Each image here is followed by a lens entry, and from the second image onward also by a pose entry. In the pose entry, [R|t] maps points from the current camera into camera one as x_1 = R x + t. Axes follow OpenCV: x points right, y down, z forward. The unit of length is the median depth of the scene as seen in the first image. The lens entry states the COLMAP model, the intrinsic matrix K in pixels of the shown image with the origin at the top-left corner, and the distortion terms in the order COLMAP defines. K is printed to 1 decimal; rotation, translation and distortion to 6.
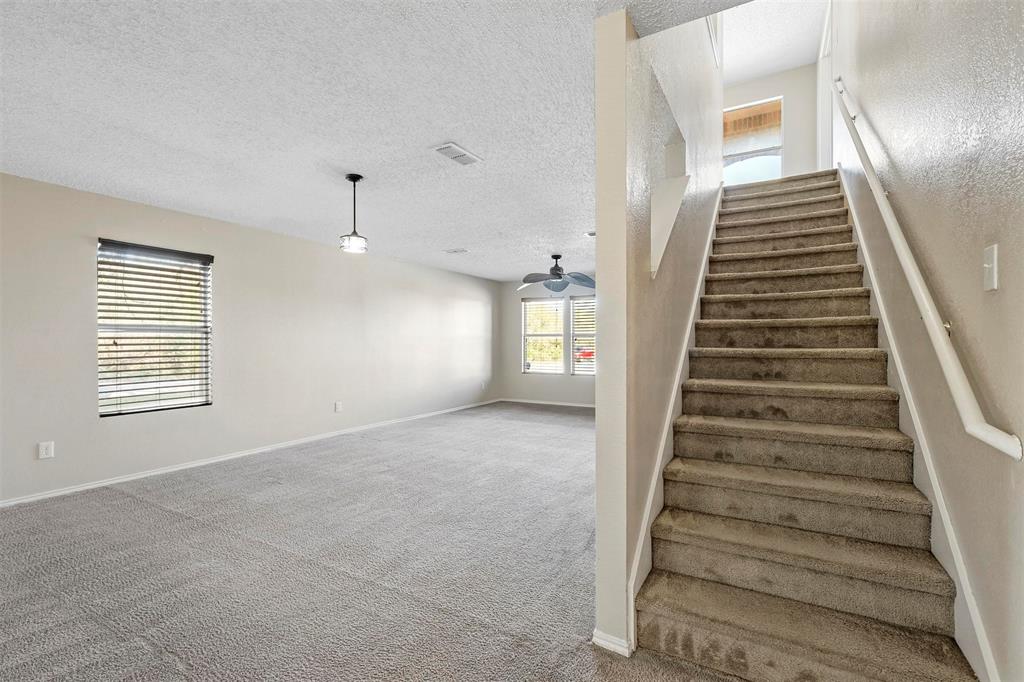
lens RADIAL K [[463.6, 0, 507.6], [0, 463.6, 345.0], [0, 0, 1]] dist [0.003445, 0.001406]
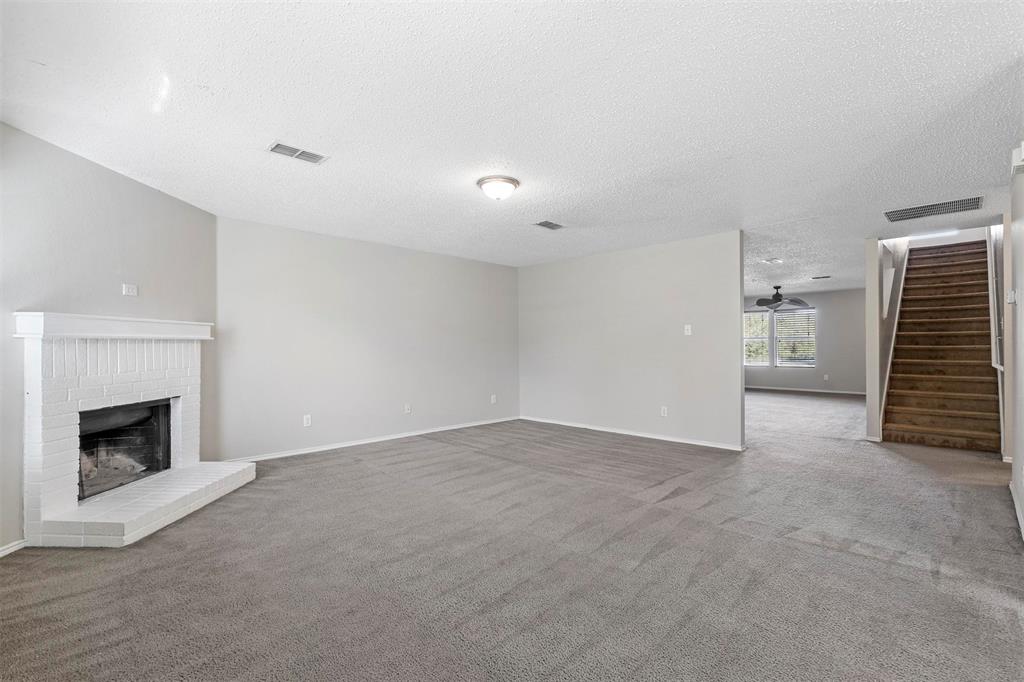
lens RADIAL K [[463.6, 0, 516.7], [0, 463.6, 336.2], [0, 0, 1]] dist [0.003445, 0.001406]
pose [[0.966707, -0.003286, -0.255865, -0.761820], [-0.003458, 0.999658, -0.025903, 0.024885], [0.255862, 0.025925, 0.966366, -1.563208]]
